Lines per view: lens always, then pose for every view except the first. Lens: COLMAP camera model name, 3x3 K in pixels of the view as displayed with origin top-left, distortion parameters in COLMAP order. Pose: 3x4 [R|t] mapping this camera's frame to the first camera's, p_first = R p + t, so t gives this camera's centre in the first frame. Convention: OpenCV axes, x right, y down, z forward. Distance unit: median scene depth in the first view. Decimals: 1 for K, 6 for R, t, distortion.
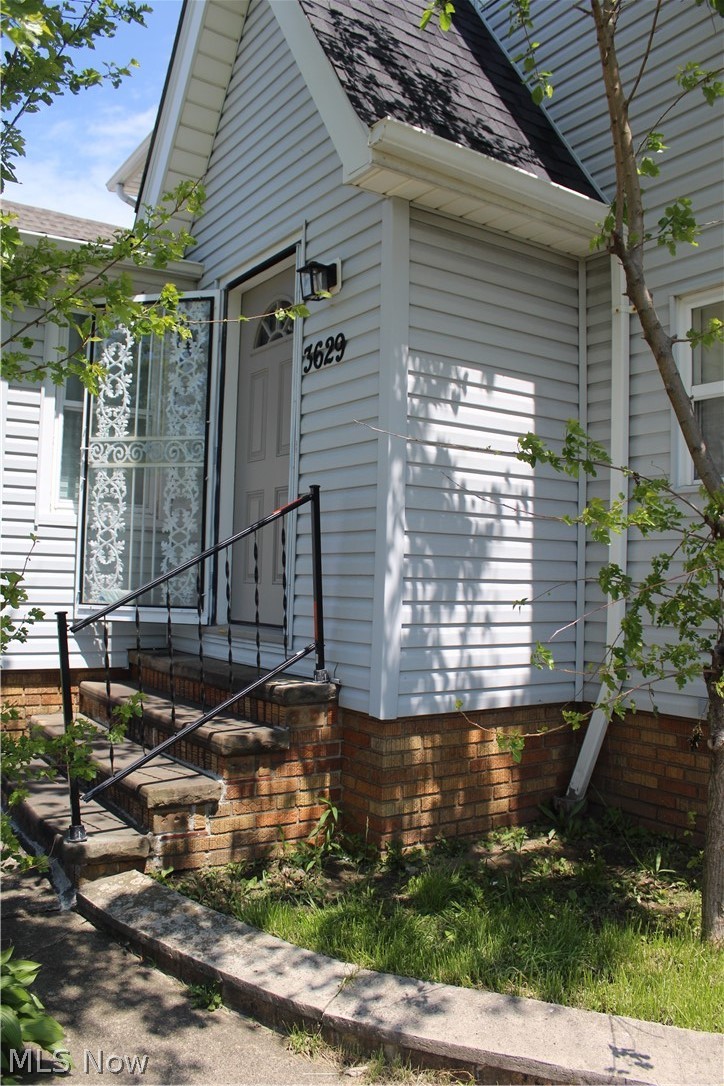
lens RADIAL K [[915.5, 0, 362.9], [0, 915.5, 539.8], [0, 0, 1]] dist [-0.158296, 0.143439]
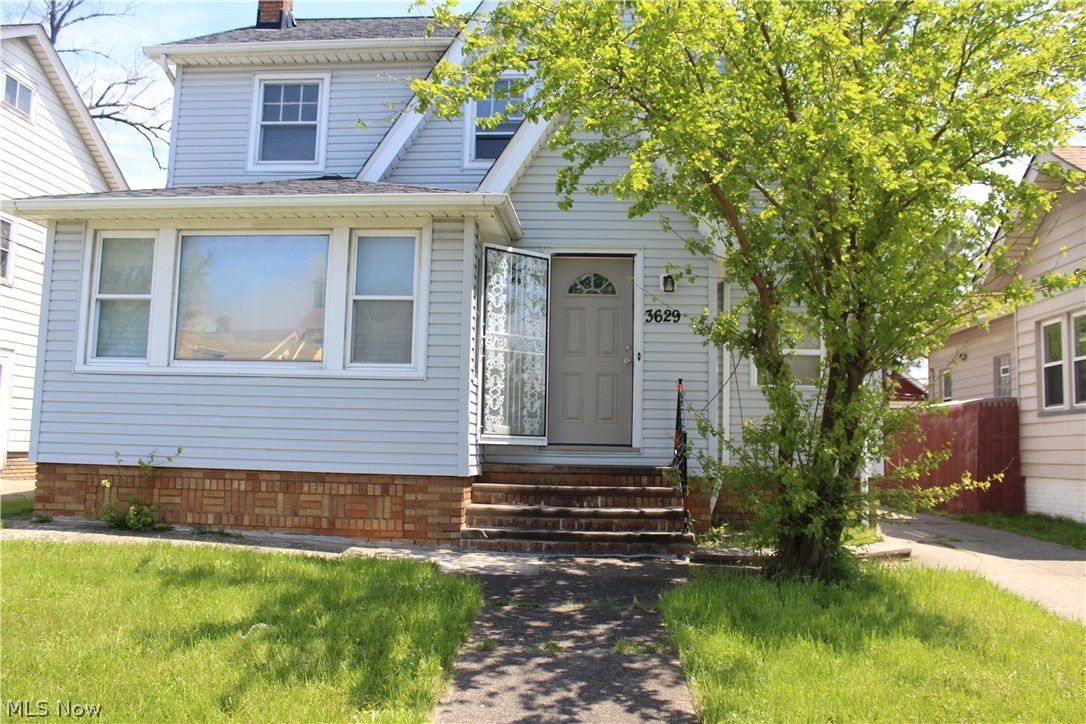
lens RADIAL K [[915.5, 0, 543.6], [0, 915.5, 363.6], [0, 0, 1]] dist [-0.158296, 0.143439]
pose [[0.612781, 0.070461, 0.787105, -1.531243], [-0.047164, 0.997502, -0.052577, 0.026570], [-0.788844, -0.004905, 0.614574, -0.081662]]
